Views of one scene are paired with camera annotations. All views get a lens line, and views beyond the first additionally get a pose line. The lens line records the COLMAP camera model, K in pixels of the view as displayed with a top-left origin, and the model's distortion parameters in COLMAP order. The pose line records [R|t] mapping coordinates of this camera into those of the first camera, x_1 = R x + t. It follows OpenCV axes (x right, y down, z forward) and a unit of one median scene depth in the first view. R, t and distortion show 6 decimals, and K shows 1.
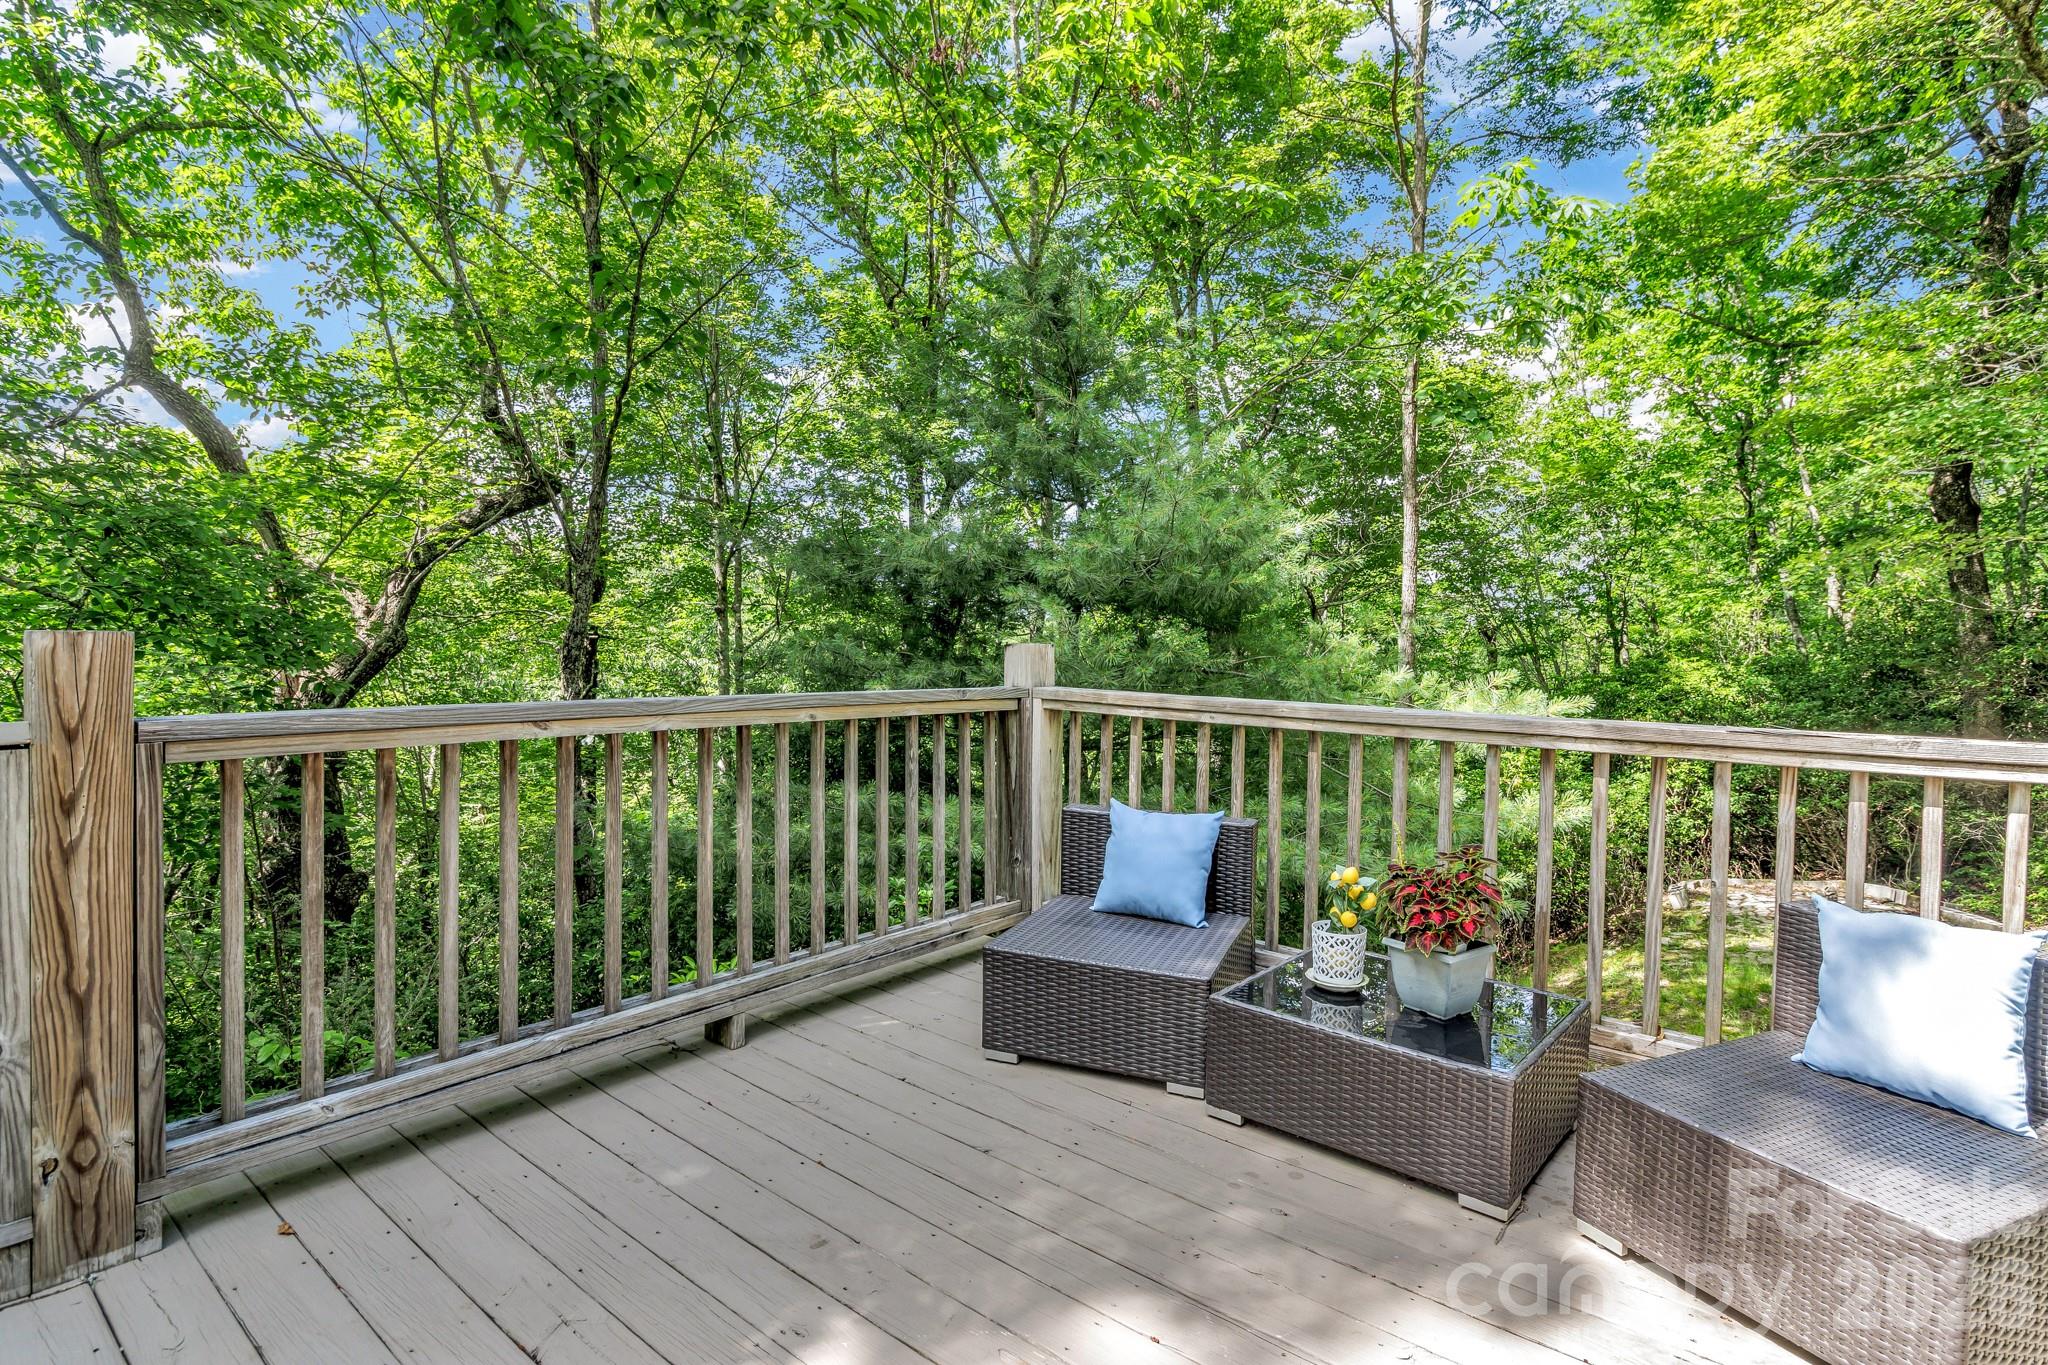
lens RADIAL K [[1054.4, 0, 1031.3], [0, 1054.4, 660.8], [0, 0, 1]] dist [0.004141, 0.000454]
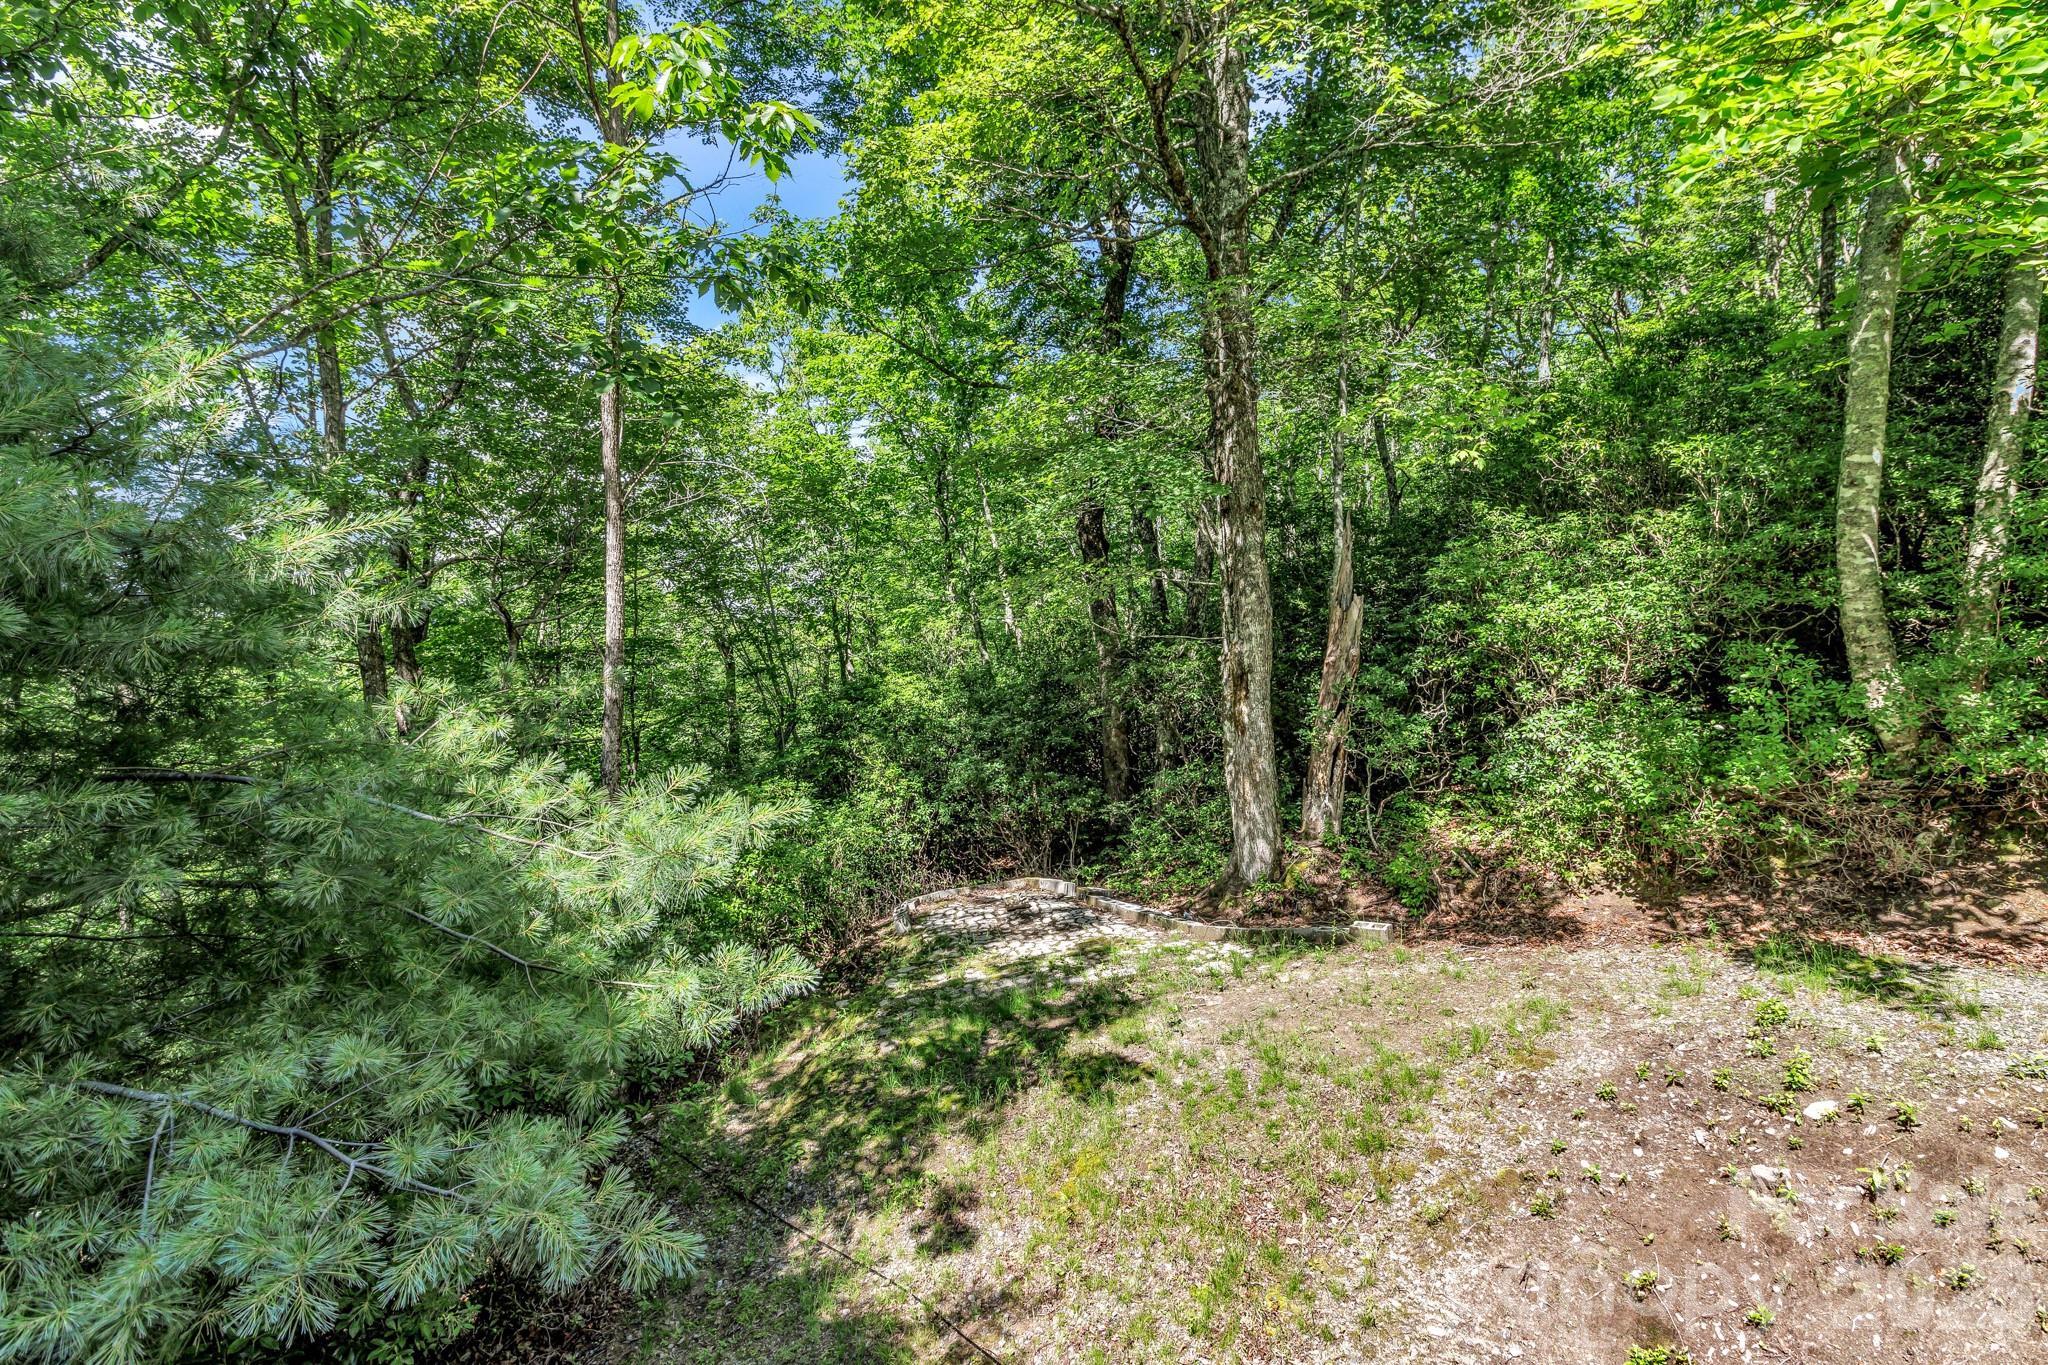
lens RADIAL K [[1054.4, 0, 1031.3], [0, 1054.4, 660.8], [0, 0, 1]] dist [0.004141, 0.000454]
pose [[0.775987, -0.019013, 0.630462, 0.058667], [0.020465, 0.999778, 0.004962, -0.016496], [-0.630417, 0.009052, 0.776204, 0.102936]]
